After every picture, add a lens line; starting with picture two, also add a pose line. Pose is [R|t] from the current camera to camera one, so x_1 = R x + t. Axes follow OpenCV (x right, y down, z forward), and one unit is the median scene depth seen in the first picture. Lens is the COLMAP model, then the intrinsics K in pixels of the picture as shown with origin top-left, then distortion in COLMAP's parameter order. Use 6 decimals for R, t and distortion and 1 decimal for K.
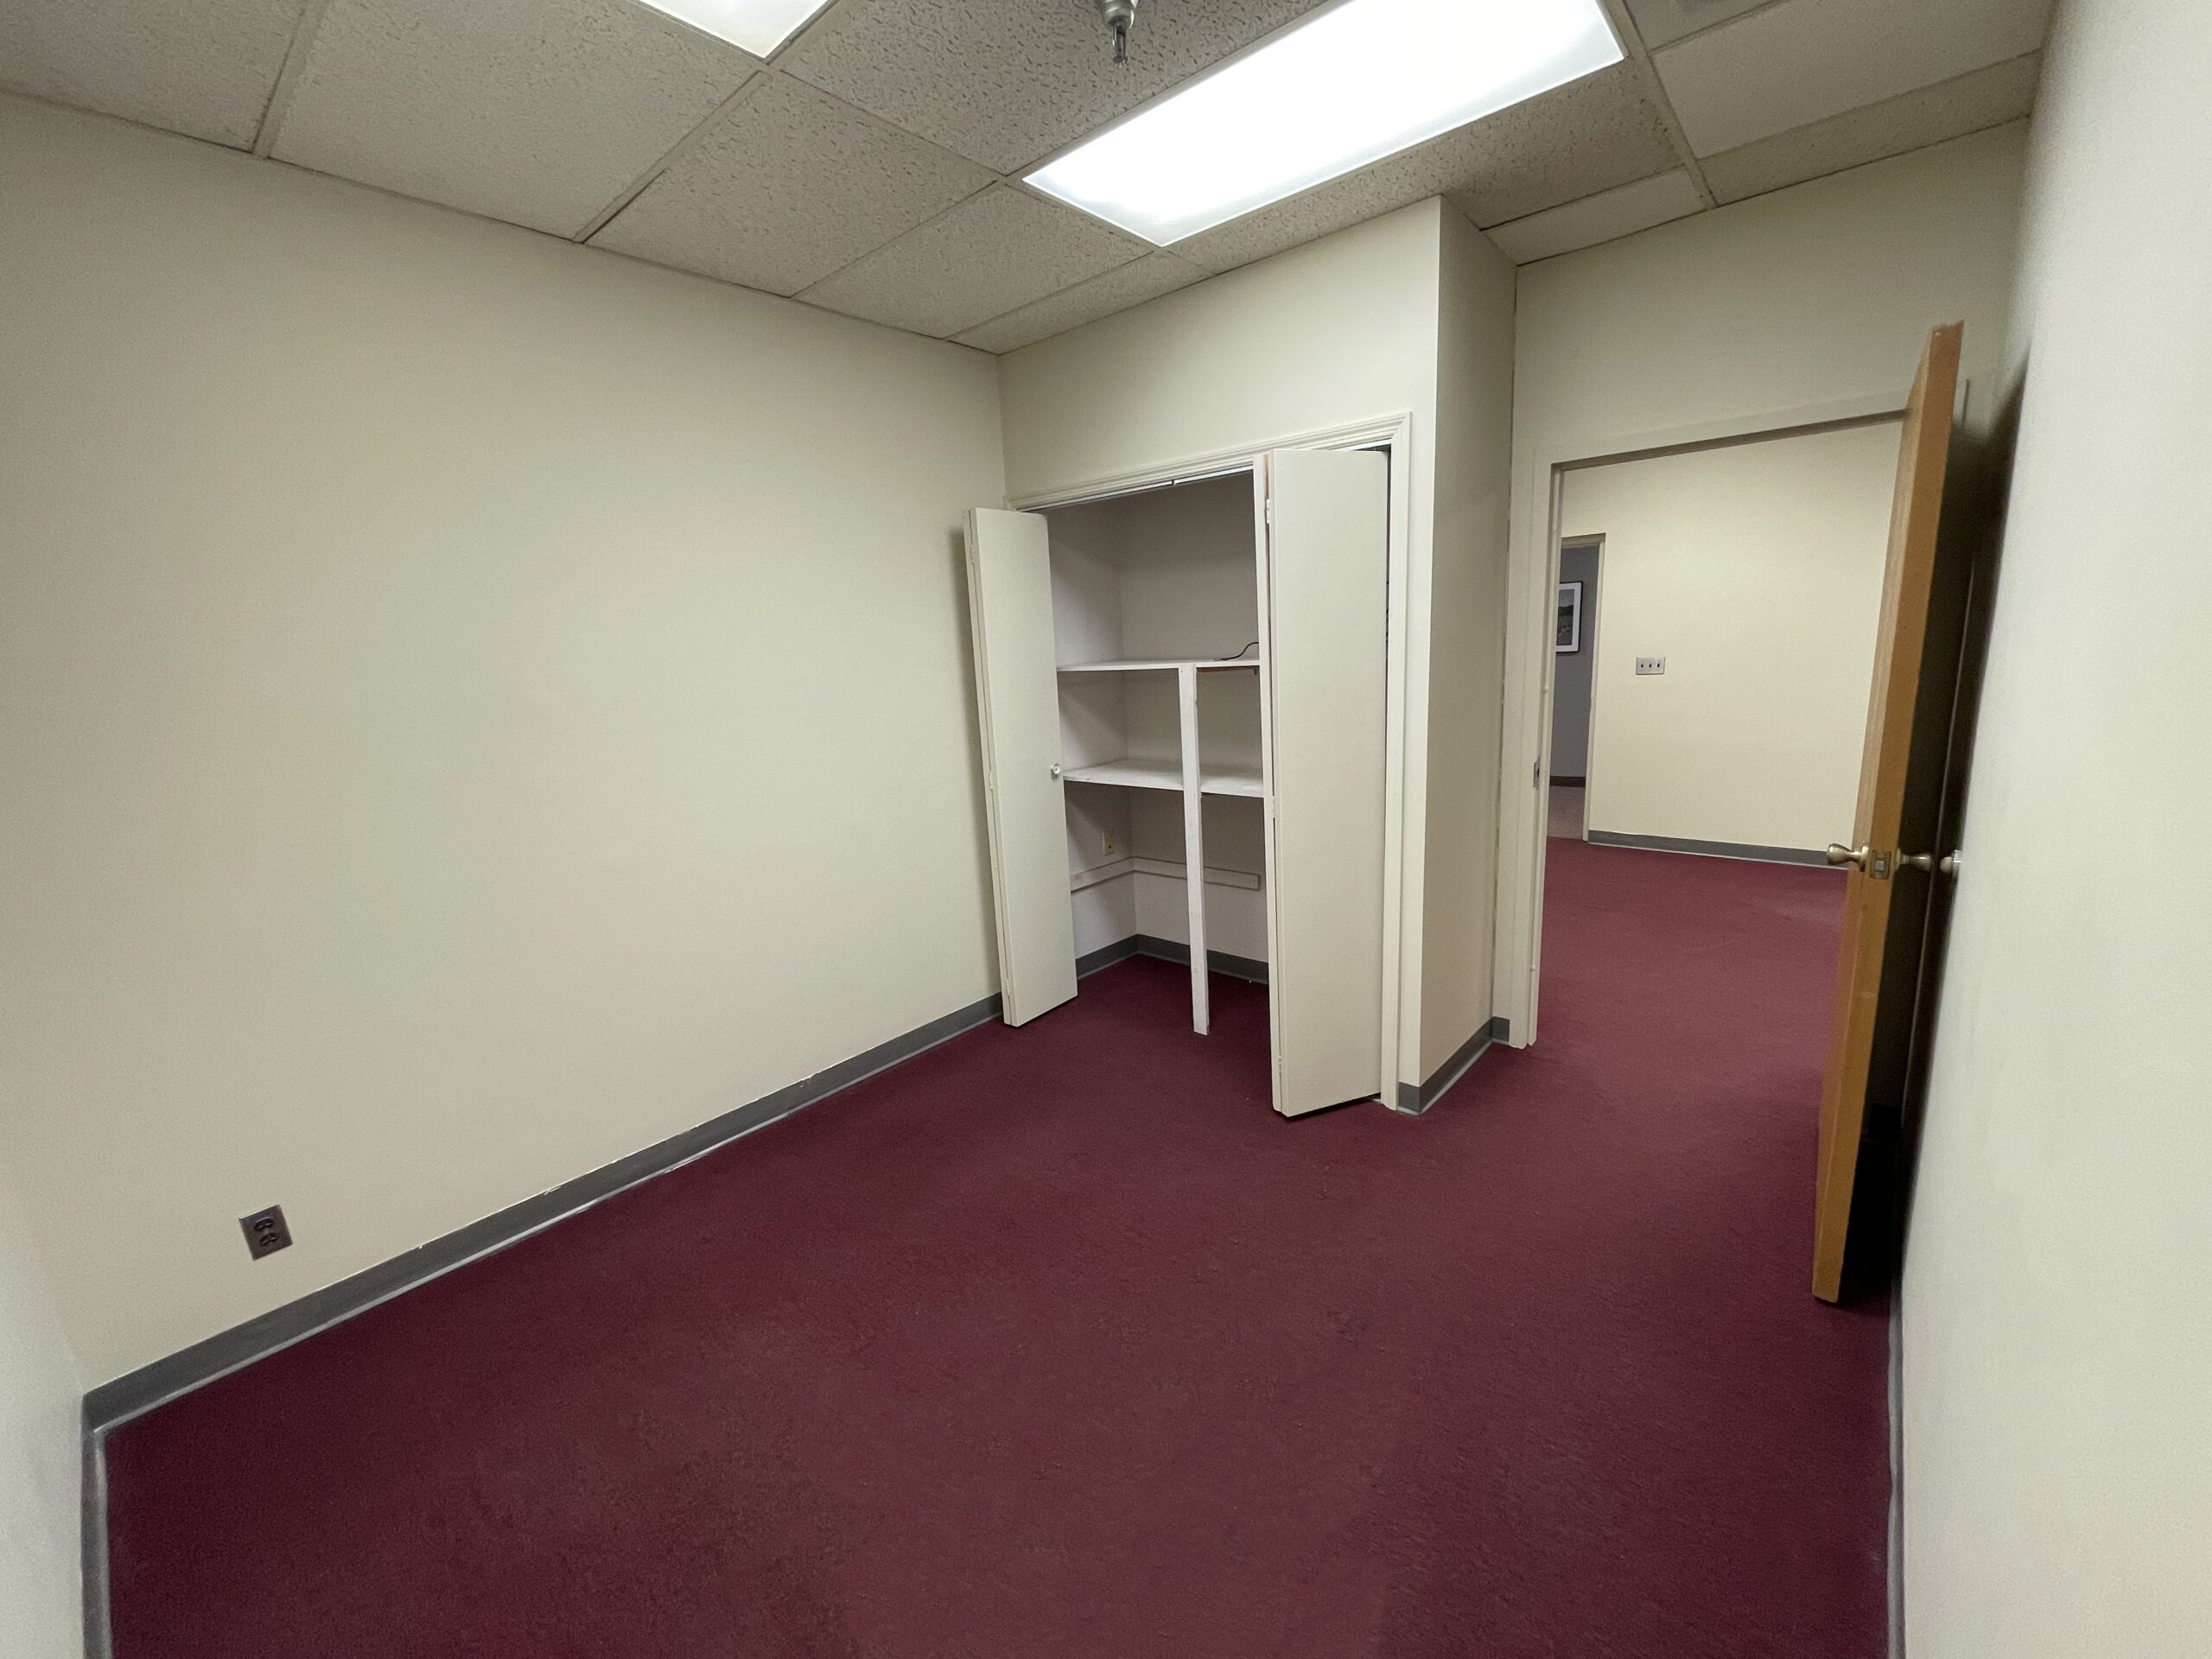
lens RADIAL K [[888.2, 0, 1106.9], [0, 888.2, 827.1], [0, 0, 1]] dist [-0.002957, -0.000672]
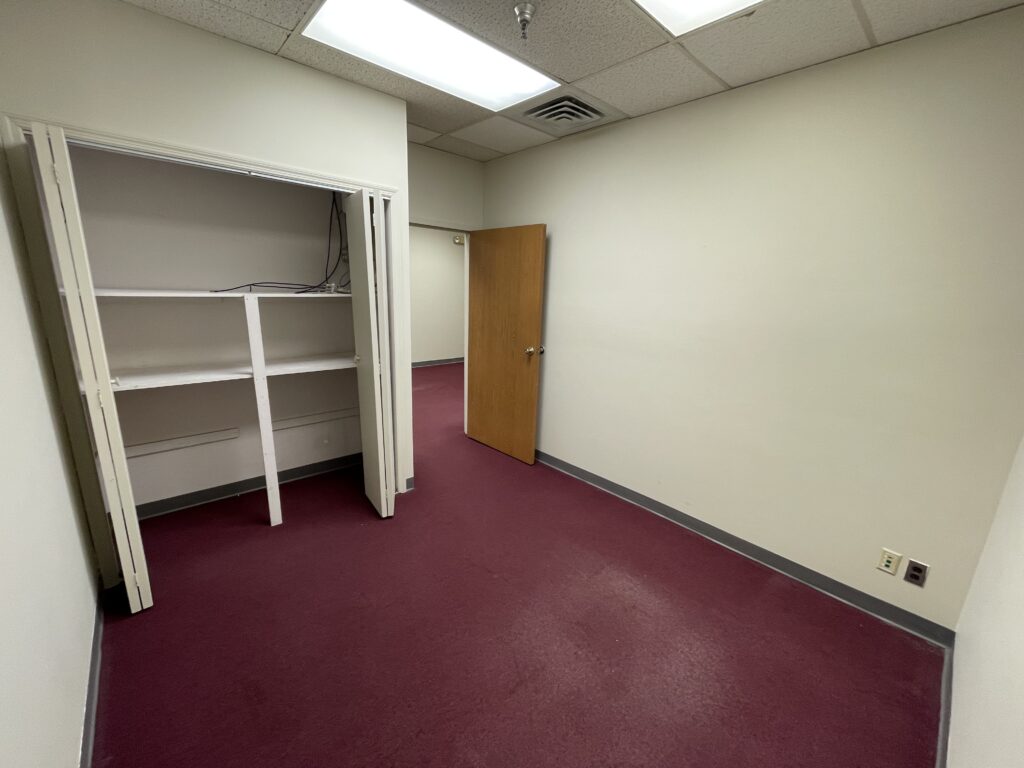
lens RADIAL K [[411.2, 0, 512.4], [0, 411.2, 382.9], [0, 0, 1]] dist [-0.002957, -0.000672]
pose [[0.121268, -0.178518, 0.976435, -0.553478], [0.157154, 0.974741, 0.158690, -0.074535], [-0.980100, 0.134206, 0.146260, 0.460227]]
